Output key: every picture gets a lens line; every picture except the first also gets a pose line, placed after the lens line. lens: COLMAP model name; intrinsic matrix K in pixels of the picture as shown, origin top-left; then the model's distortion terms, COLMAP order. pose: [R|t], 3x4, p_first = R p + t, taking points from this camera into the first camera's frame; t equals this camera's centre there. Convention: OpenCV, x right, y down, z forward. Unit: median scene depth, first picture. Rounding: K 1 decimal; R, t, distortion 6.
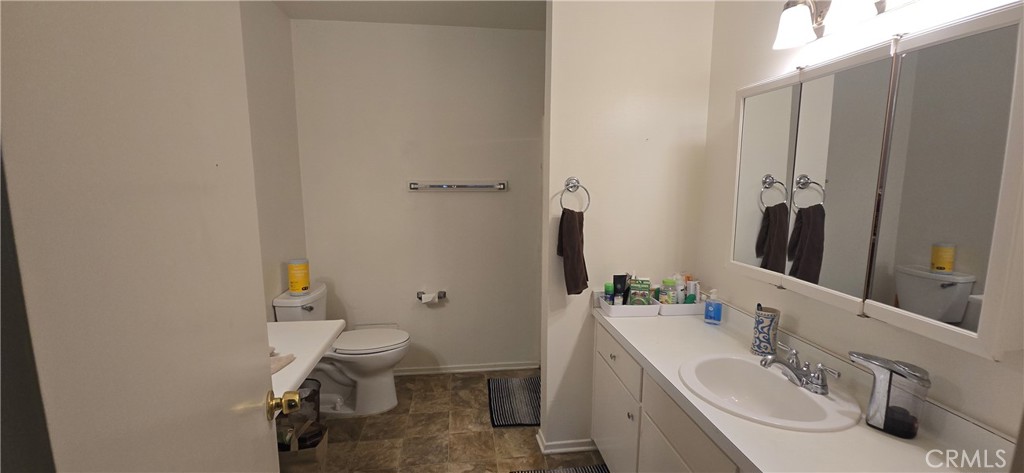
lens RADIAL K [[408.7, 0, 512.0], [0, 408.7, 236.5], [0, 0, 1]] dist [0.053600, -0.027967]
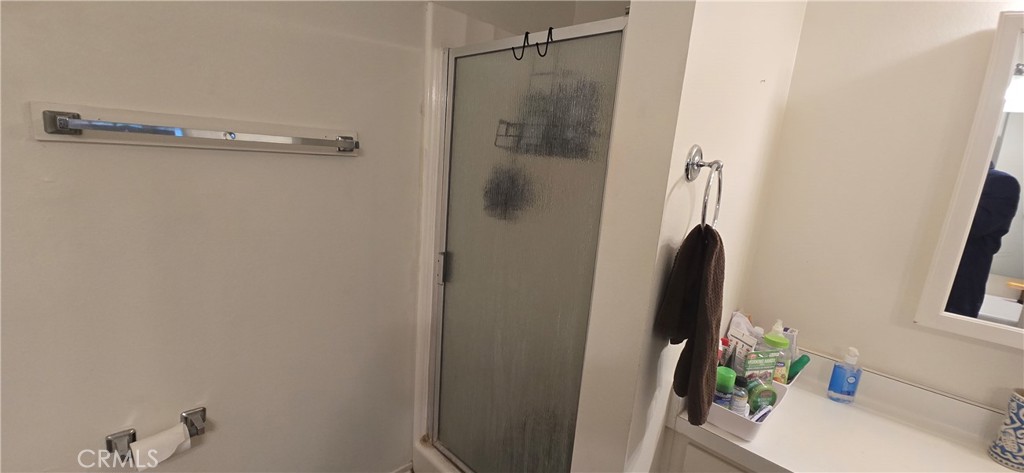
lens RADIAL K [[429.4, 0, 515.0], [0, 429.4, 245.6], [0, 0, 1]] dist [0.001247, -0.000051]
pose [[0.767230, -0.075065, 0.636964, -0.191818], [0.006907, 0.994037, 0.108826, -0.064333], [-0.641334, -0.079095, 0.763174, 0.527719]]
